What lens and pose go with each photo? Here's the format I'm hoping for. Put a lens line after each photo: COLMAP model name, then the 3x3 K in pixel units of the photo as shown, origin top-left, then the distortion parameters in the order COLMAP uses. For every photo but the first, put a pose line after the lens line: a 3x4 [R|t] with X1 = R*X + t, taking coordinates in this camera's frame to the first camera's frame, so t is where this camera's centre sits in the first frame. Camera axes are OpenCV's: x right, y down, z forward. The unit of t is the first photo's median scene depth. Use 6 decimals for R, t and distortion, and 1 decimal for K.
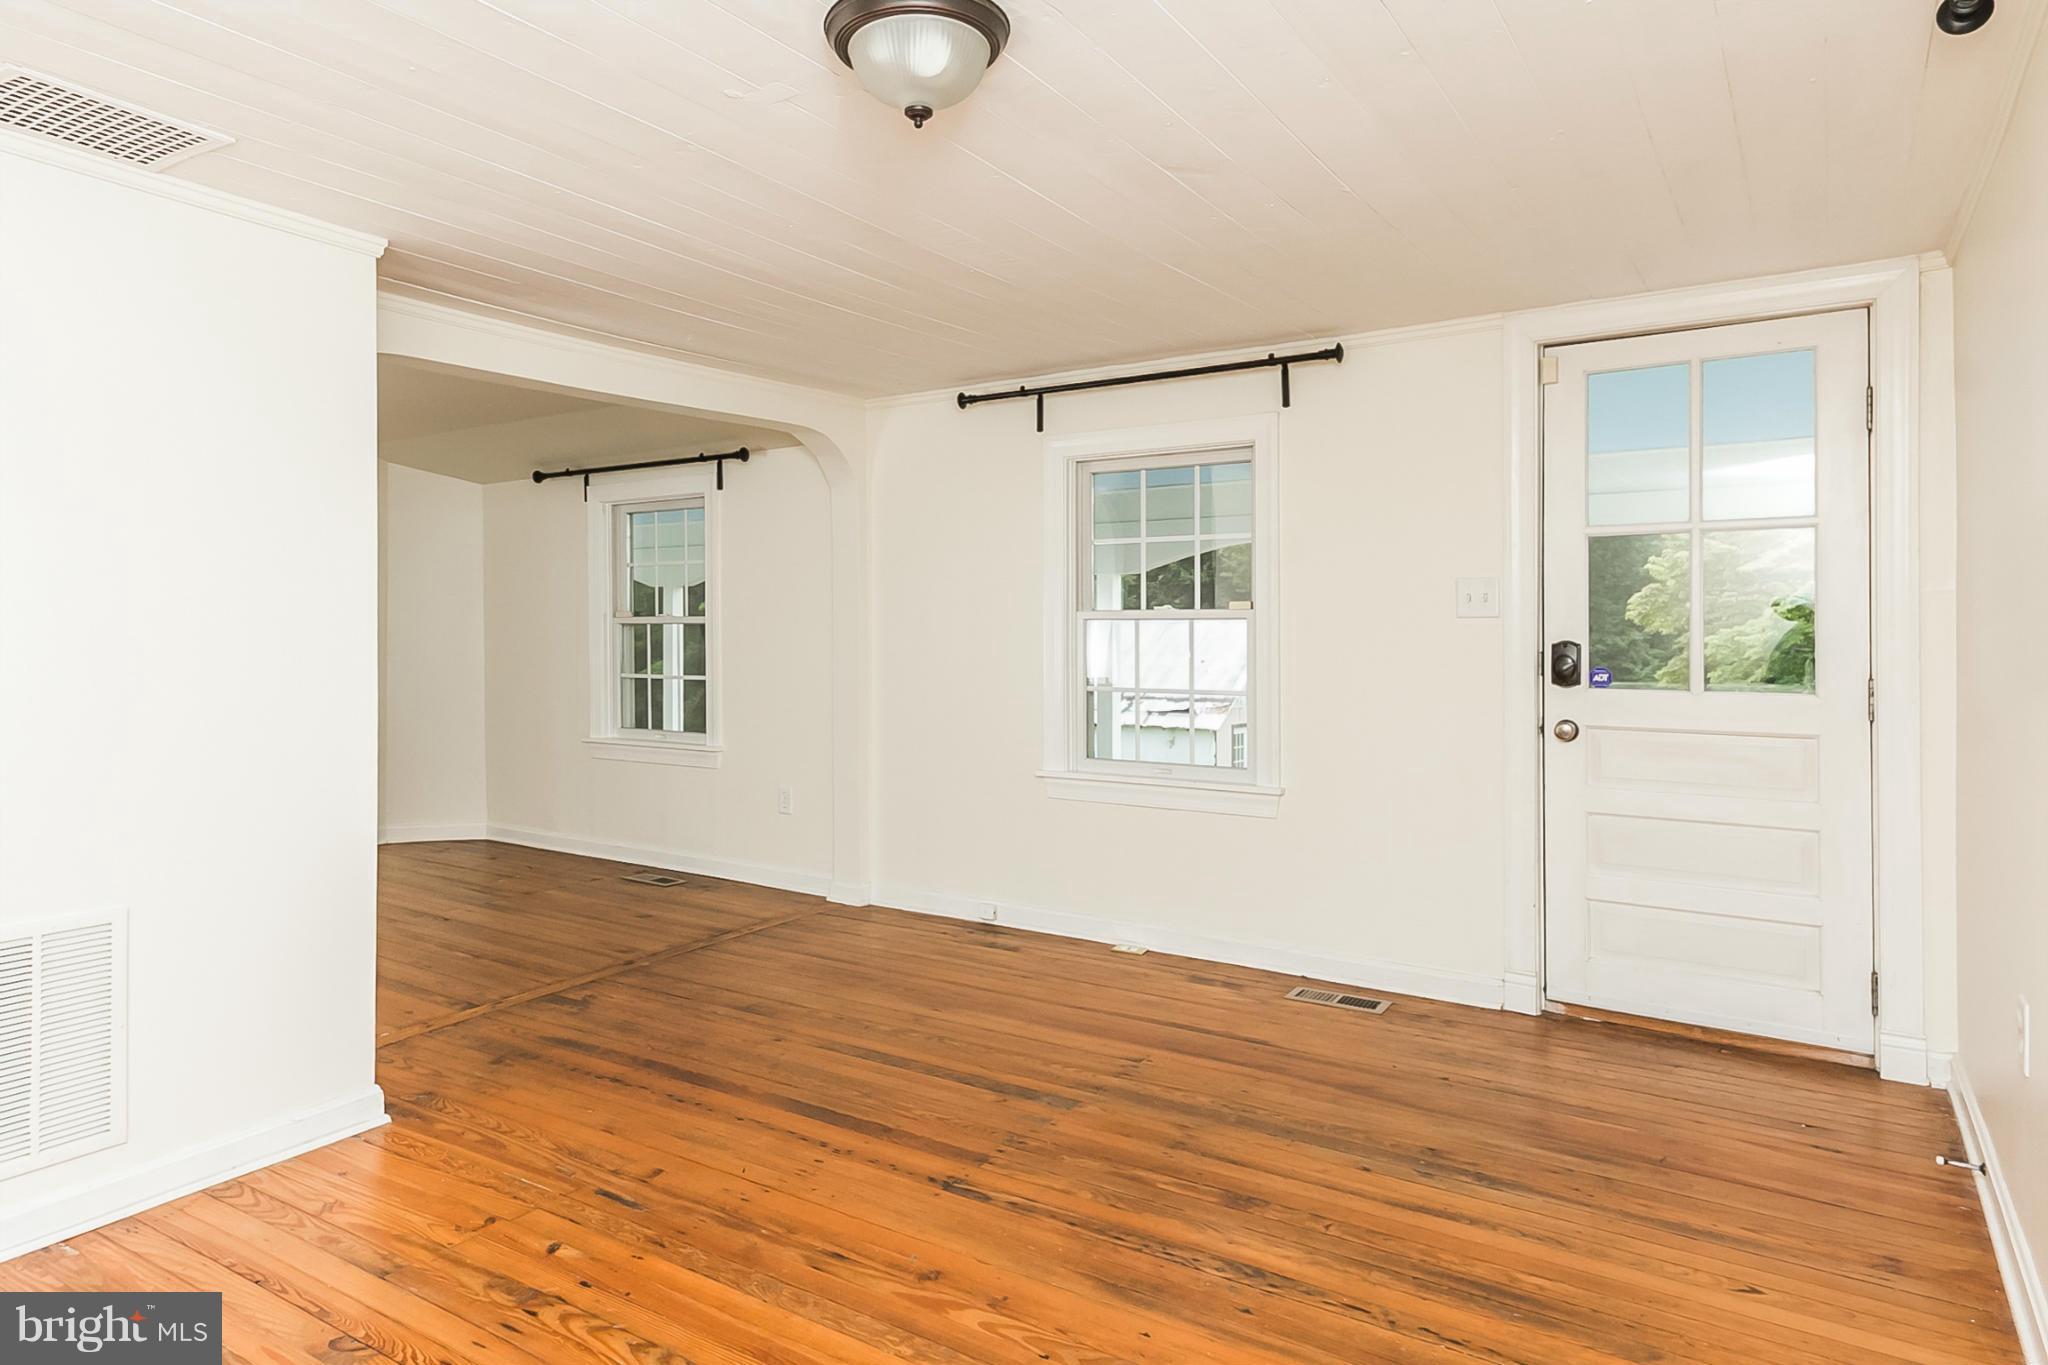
lens RADIAL K [[1187.4, 0, 1032.1], [0, 1187.4, 605.4], [0, 0, 1]] dist [0.000188, -0.000453]
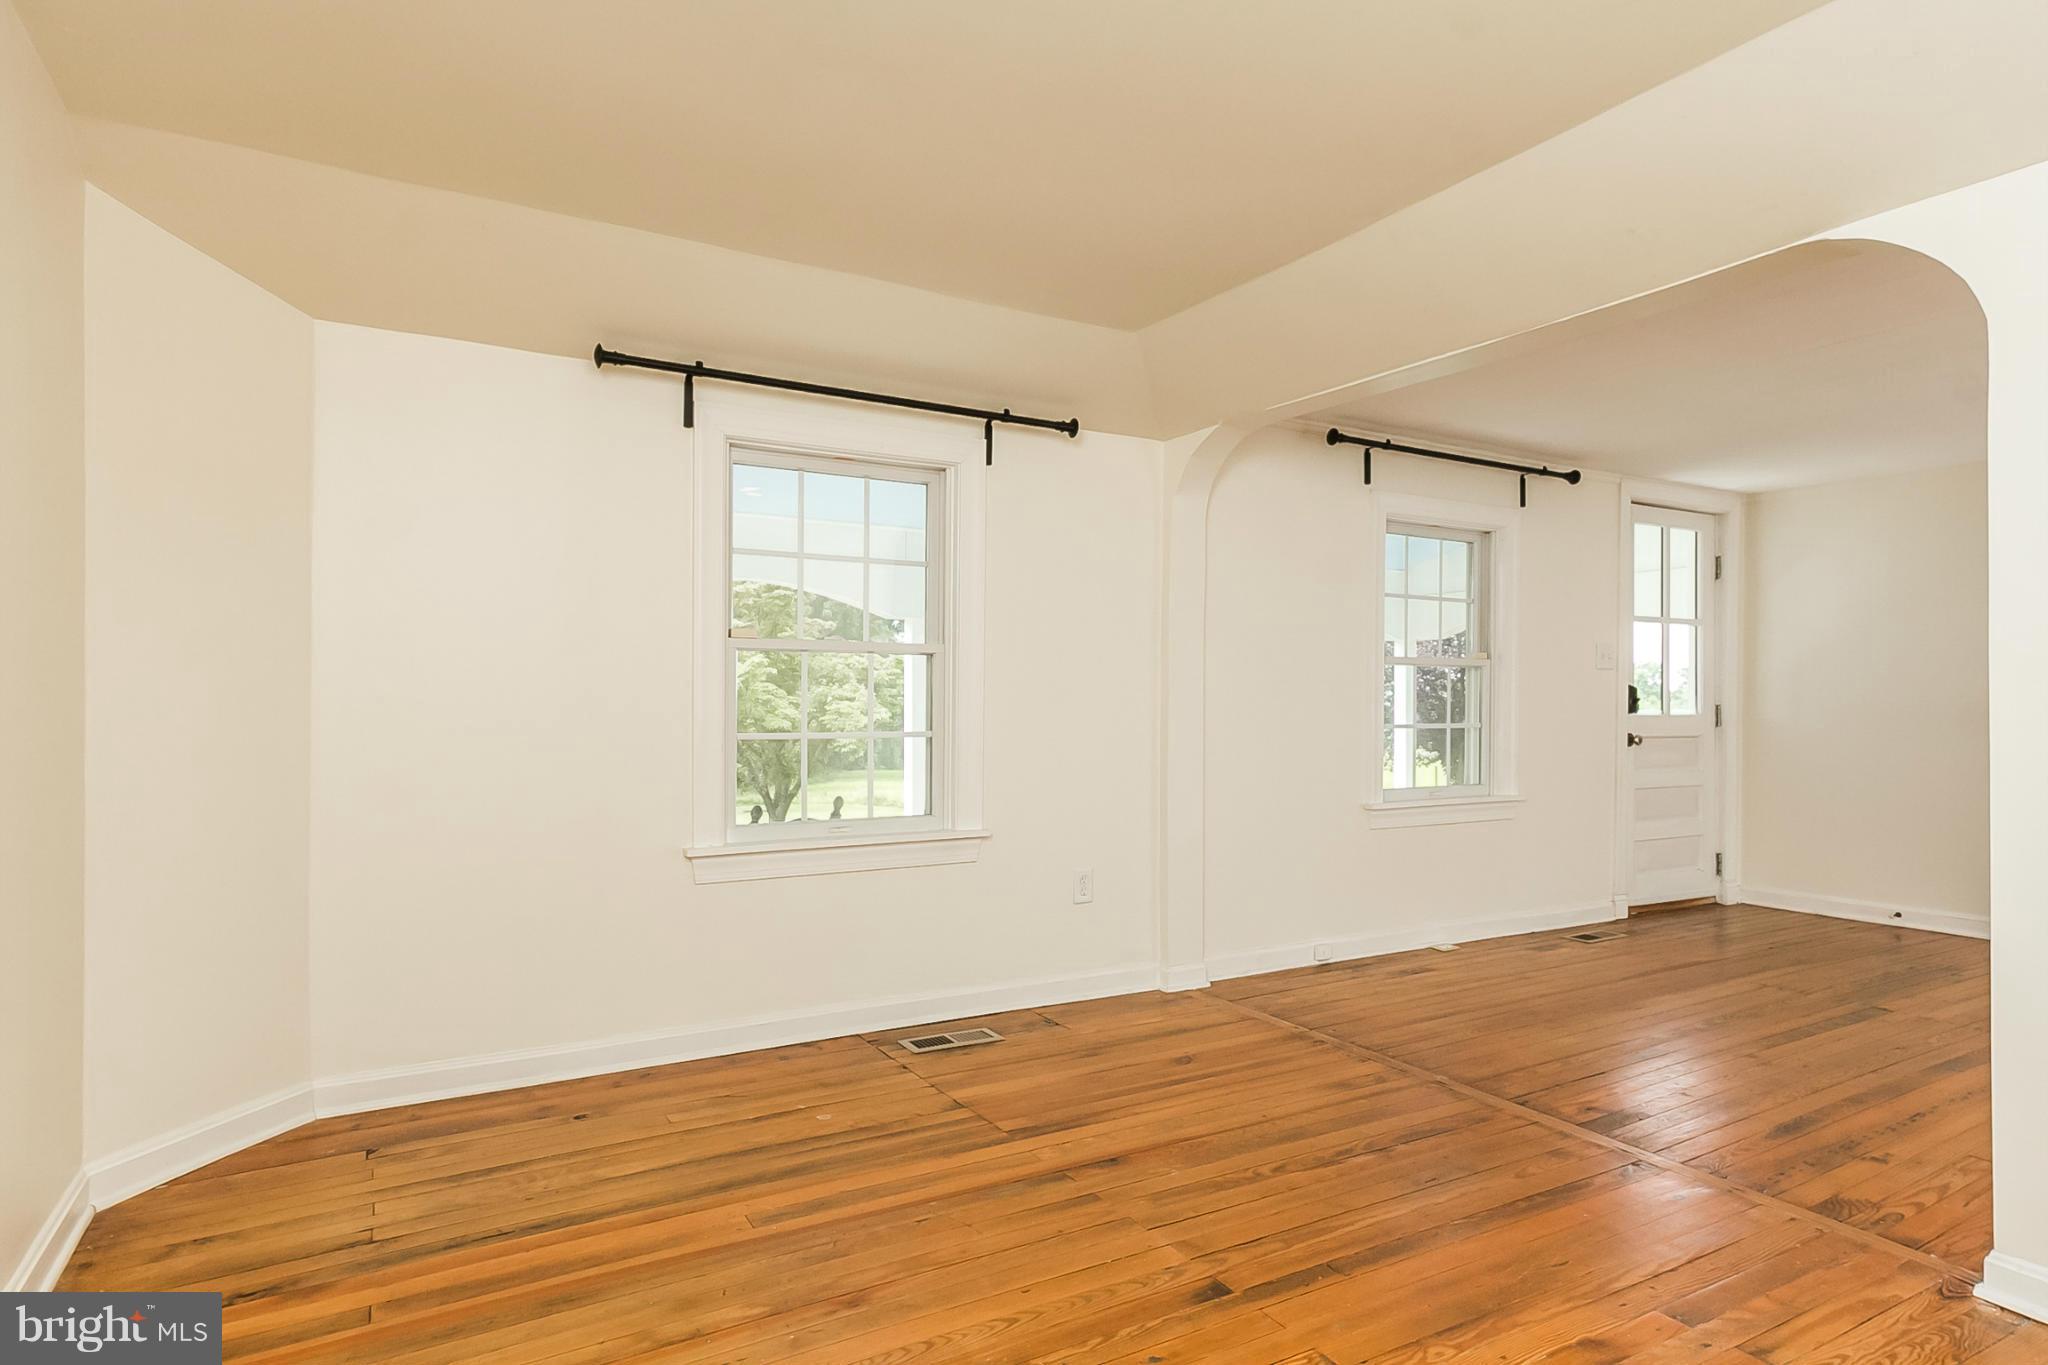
lens RADIAL K [[1116.3, 0, 1033.6], [0, 1116.3, 678.7], [0, 0, 1]] dist [0.001767, -0.000765]
pose [[0.456910, 0.010862, 0.889447, -1.122507], [-0.026034, 0.999660, 0.001166, 0.035558], [-0.889132, -0.023689, 0.457037, 0.906551]]
